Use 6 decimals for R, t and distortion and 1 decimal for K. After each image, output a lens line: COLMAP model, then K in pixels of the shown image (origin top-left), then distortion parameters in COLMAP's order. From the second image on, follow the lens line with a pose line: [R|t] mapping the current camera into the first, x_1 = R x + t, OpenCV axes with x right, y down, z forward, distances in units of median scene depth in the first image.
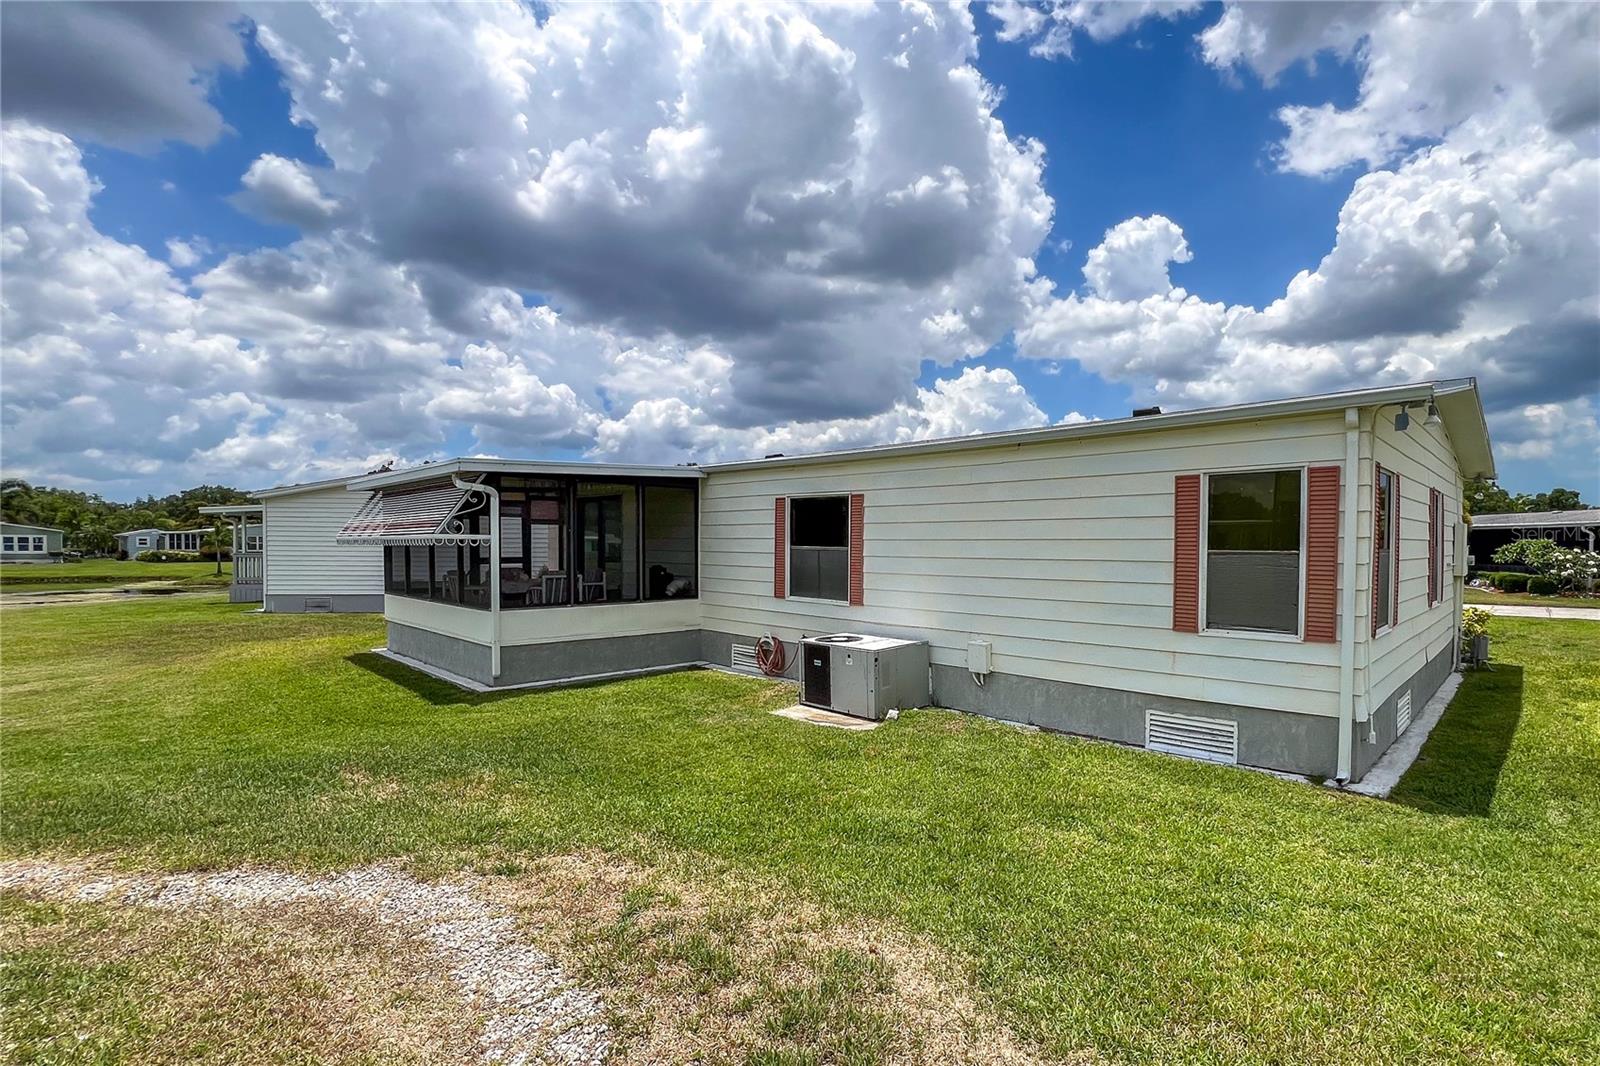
lens RADIAL K [[731.4, 0, 873.9], [0, 731.4, 556.5], [0, 0, 1]] dist [-0.000114, -0.000144]
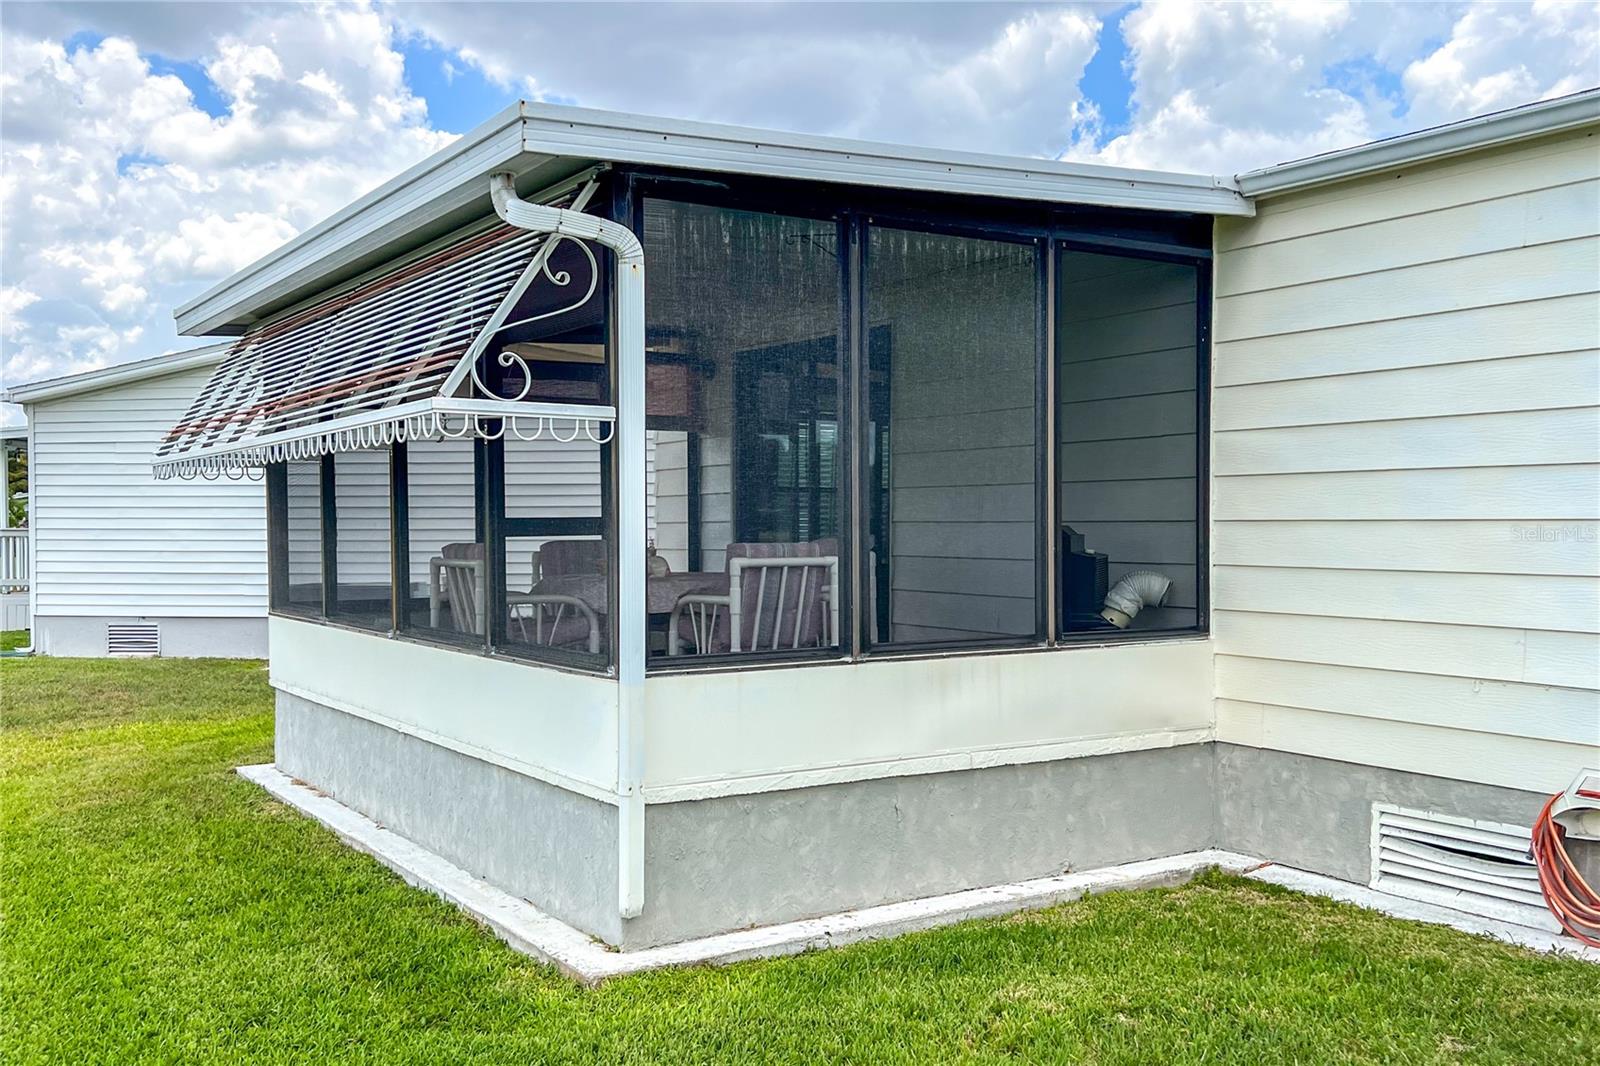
lens RADIAL K [[1544.2, 0, 798.4], [0, 1544.2, 533.1], [0, 0, 1]] dist [0.069002, 0.000000]
pose [[0.967213, -0.013979, -0.253583, -0.264406], [0.011808, 0.999879, -0.010081, 0.022253], [0.253693, 0.006756, 0.967261, 0.387548]]
